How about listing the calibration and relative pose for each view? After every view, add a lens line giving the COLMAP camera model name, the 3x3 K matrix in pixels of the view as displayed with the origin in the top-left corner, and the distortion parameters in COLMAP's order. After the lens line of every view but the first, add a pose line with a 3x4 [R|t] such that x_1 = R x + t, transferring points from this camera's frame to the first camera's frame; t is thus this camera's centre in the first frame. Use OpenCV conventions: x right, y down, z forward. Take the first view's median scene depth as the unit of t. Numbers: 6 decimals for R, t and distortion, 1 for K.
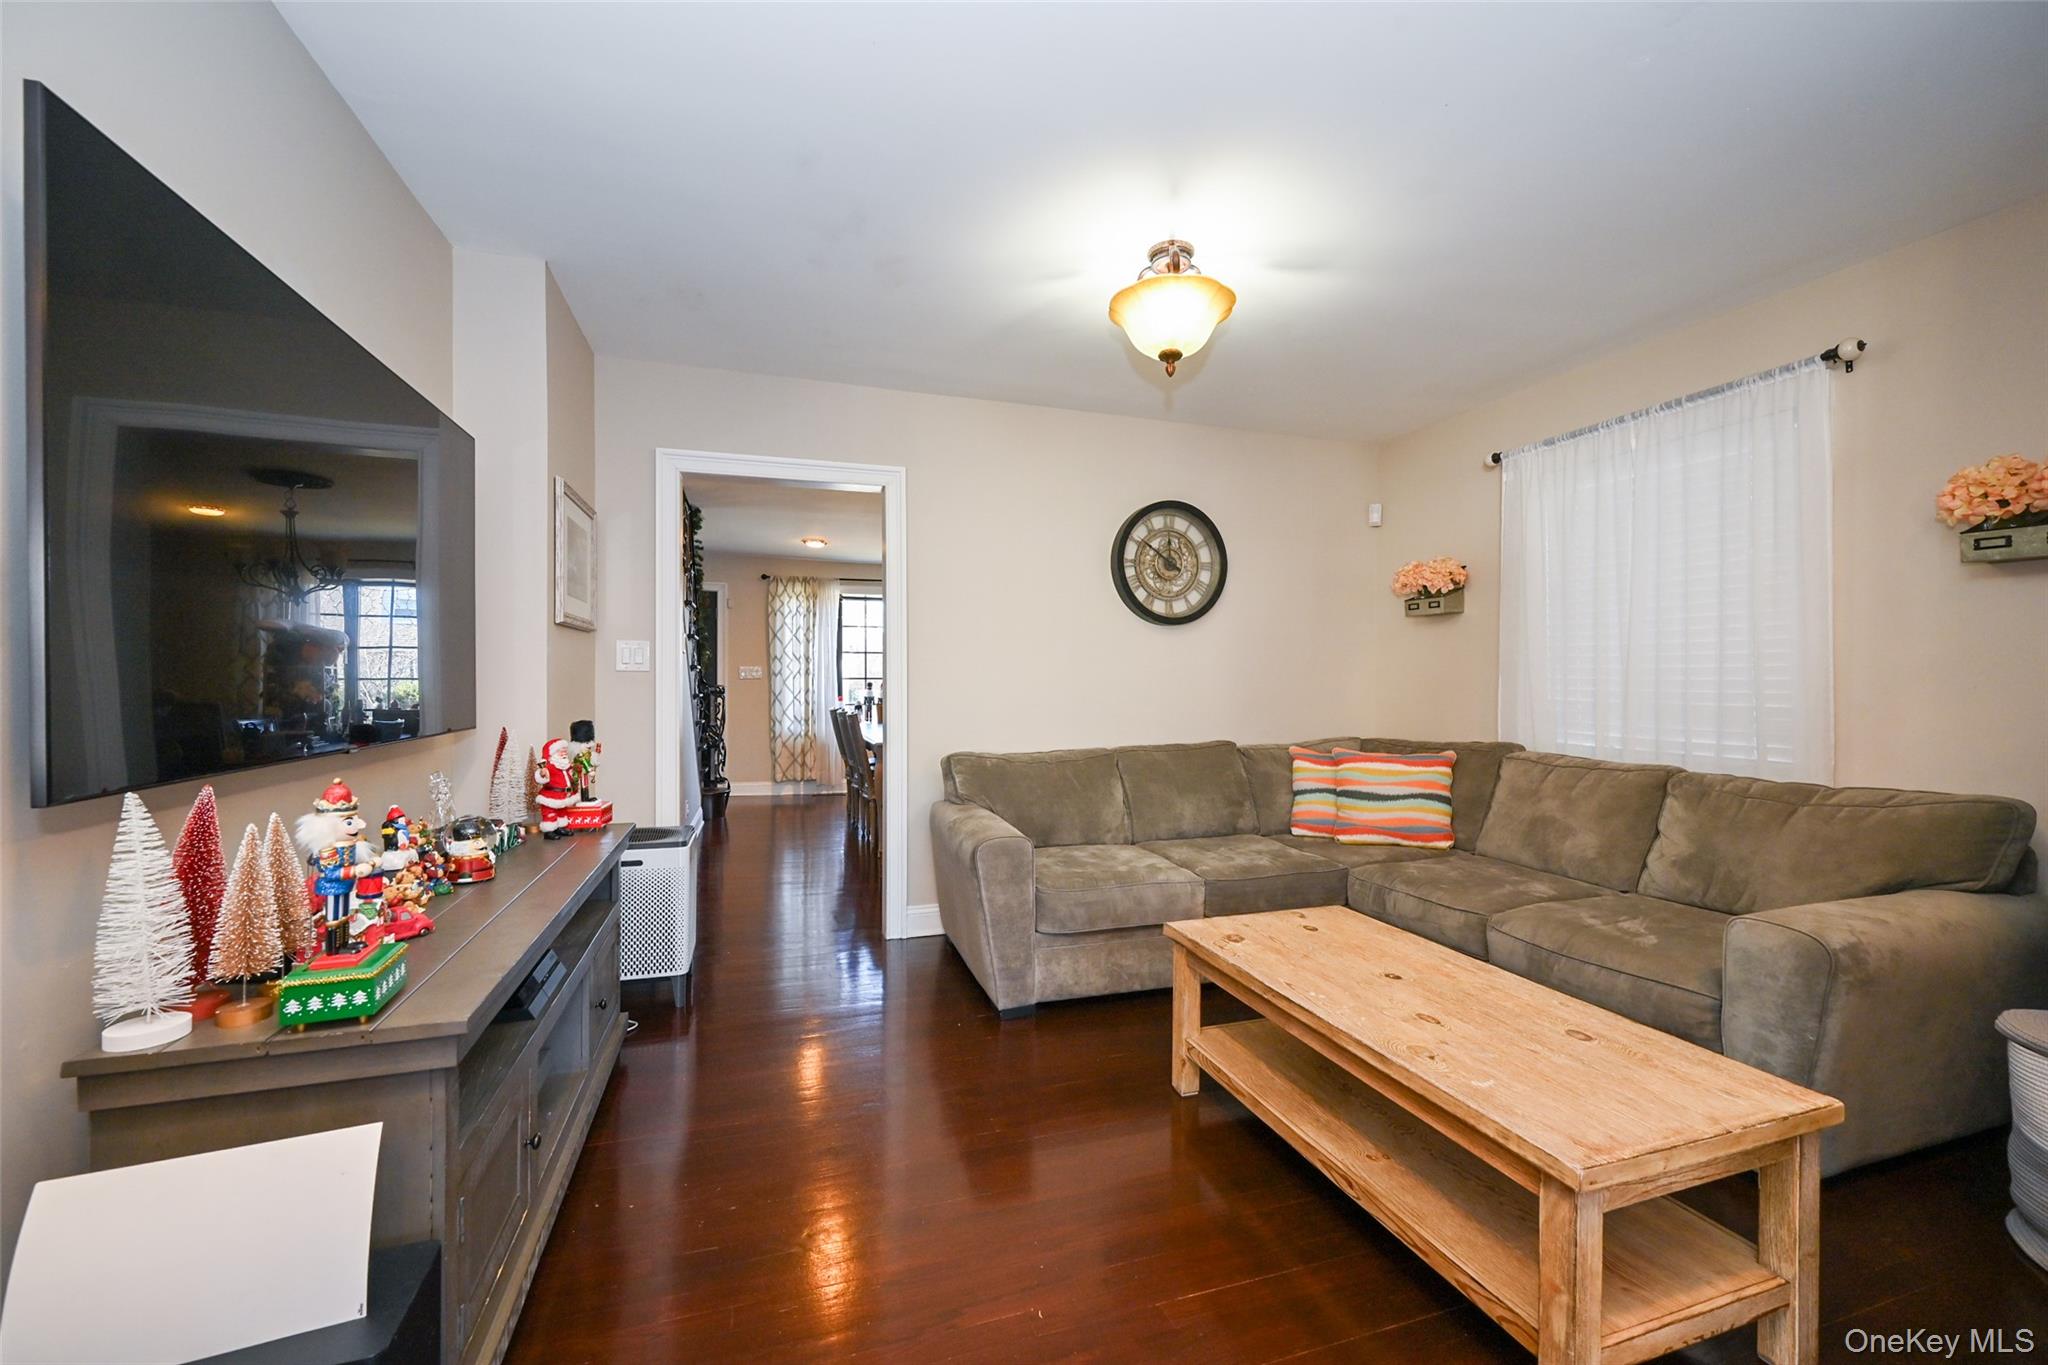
lens RADIAL K [[804.1, 0, 1021.0], [0, 804.1, 691.2], [0, 0, 1]] dist [-0.005838, 0.000466]
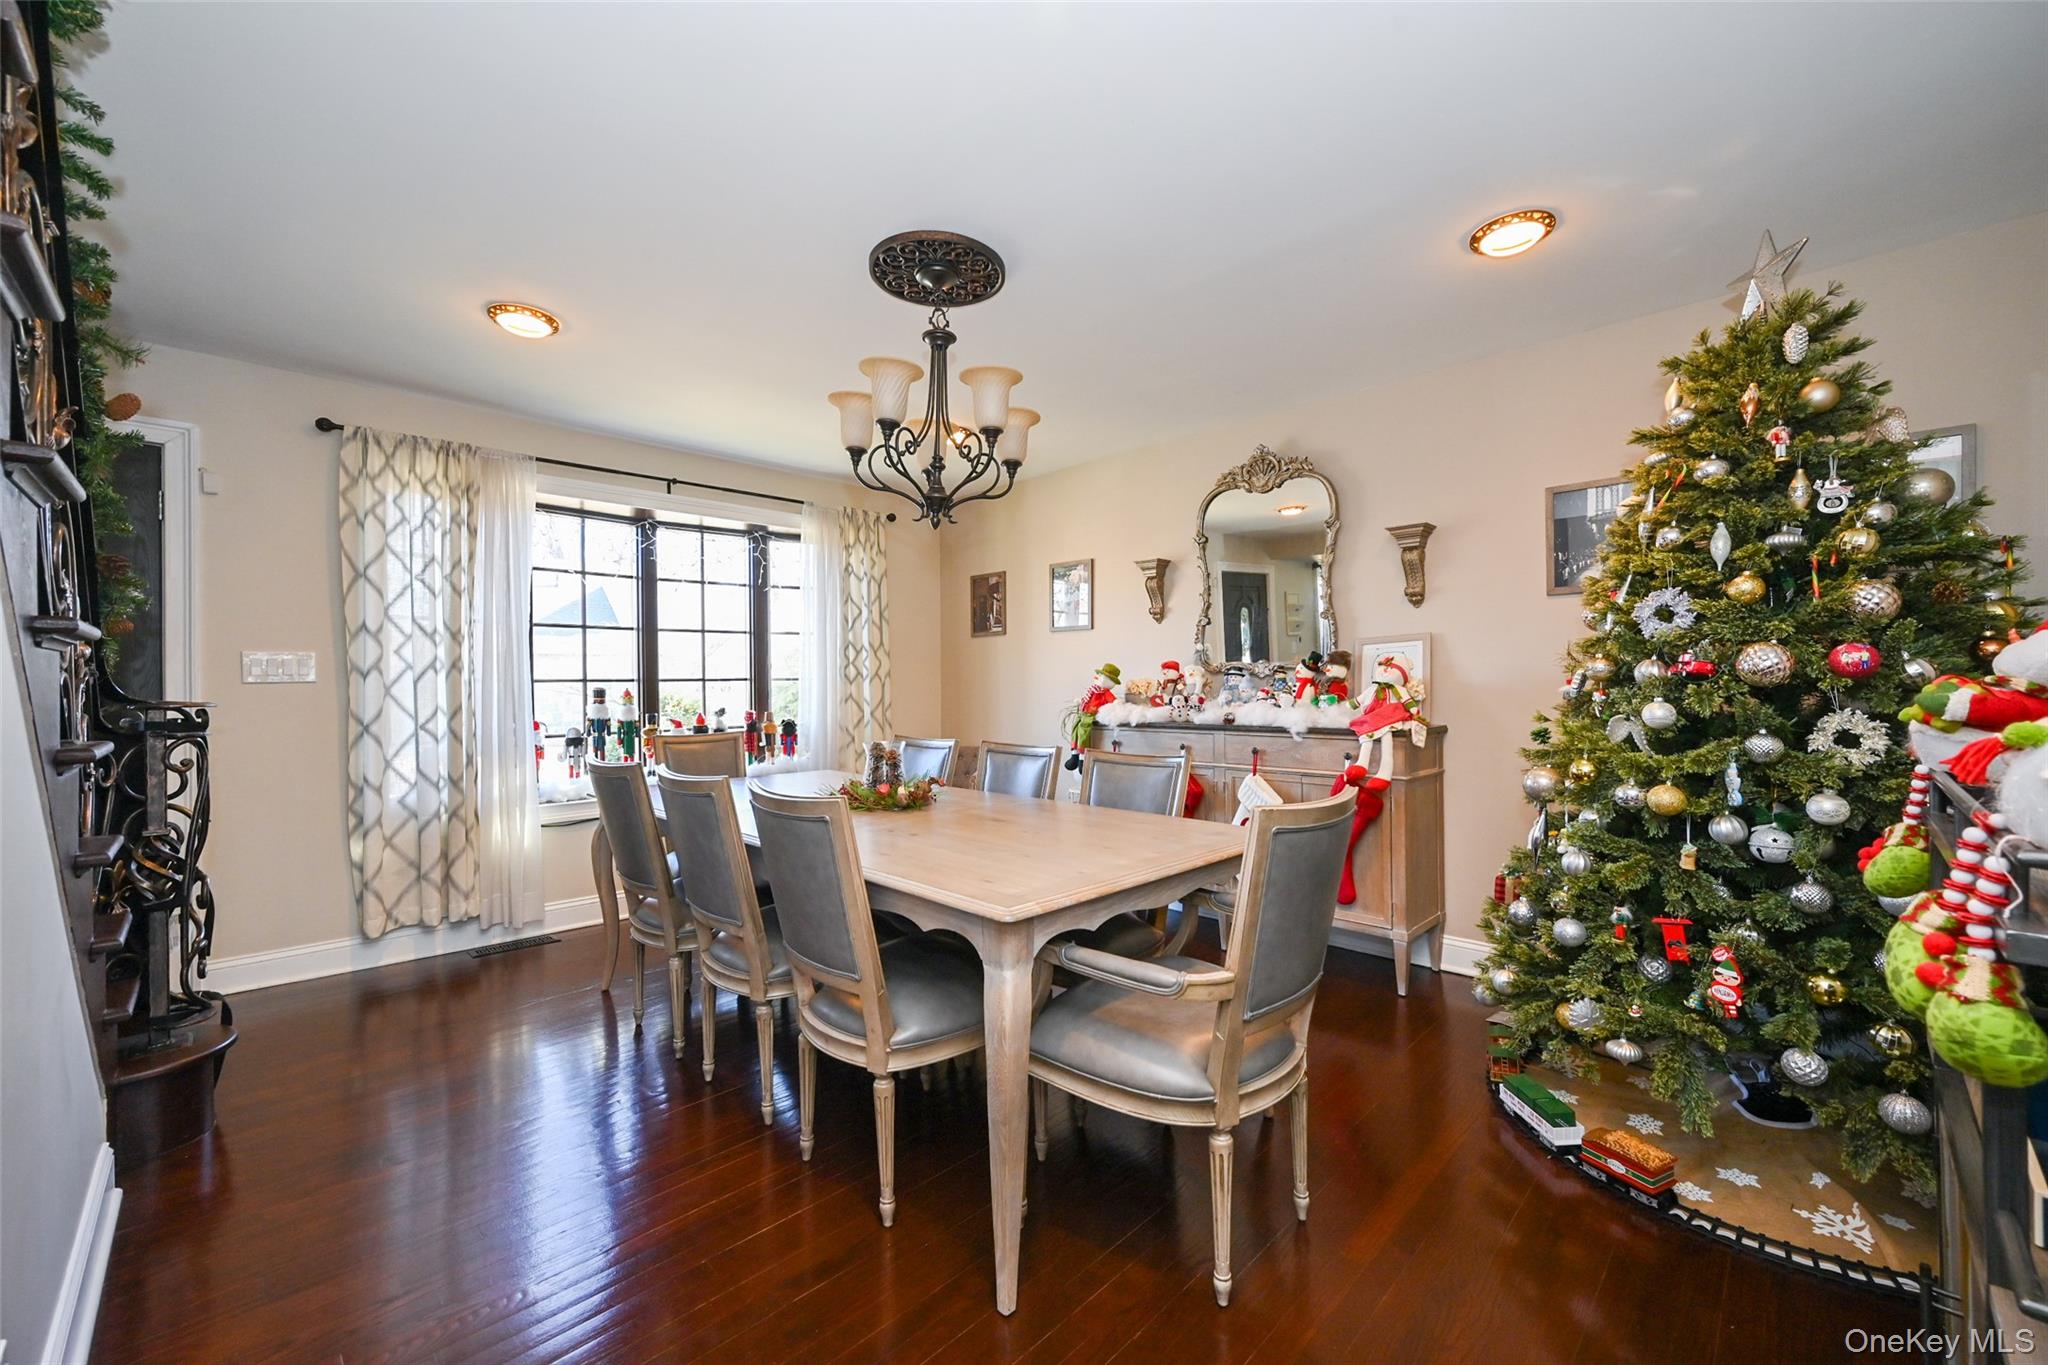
lens RADIAL K [[804.1, 0, 1026.1], [0, 804.1, 685.3], [0, 0, 1]] dist [-0.005838, 0.000466]
pose [[0.888239, -0.009185, 0.459289, -0.396787], [0.012640, 0.999910, -0.004449, -0.016154], [-0.459207, 0.009757, 0.888276, 1.001505]]
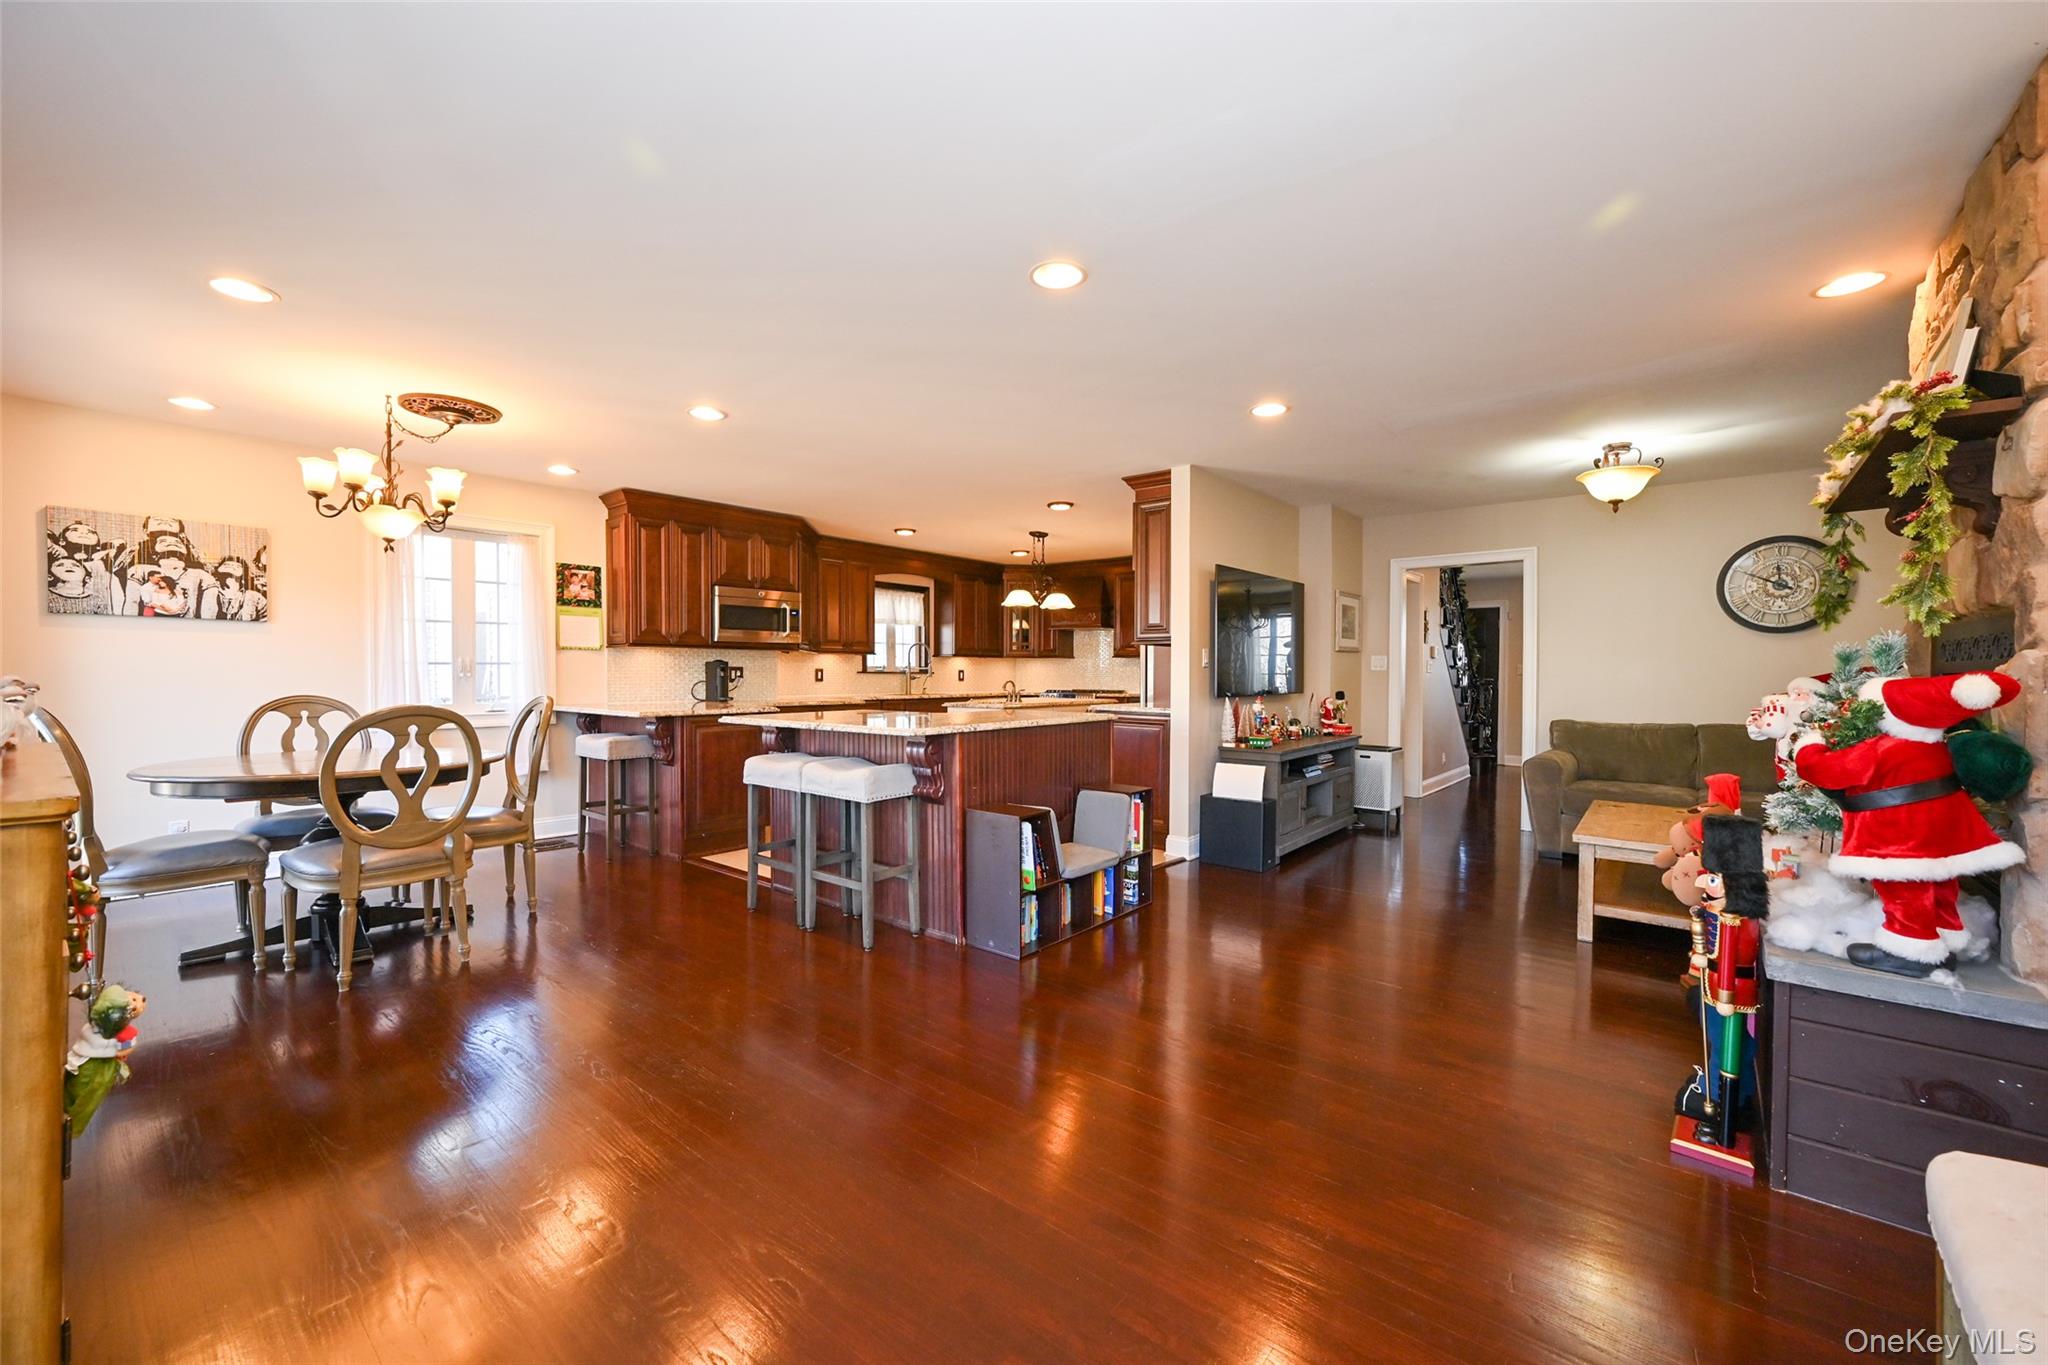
lens RADIAL K [[804.1, 0, 1025.7], [0, 804.1, 685.1], [0, 0, 1]] dist [-0.005838, 0.000466]
pose [[0.540380, 0.012481, -0.841329, 0.606801], [-0.014304, 0.999882, 0.005646, 0.010666], [0.841300, 0.008984, 0.540494, -0.692028]]
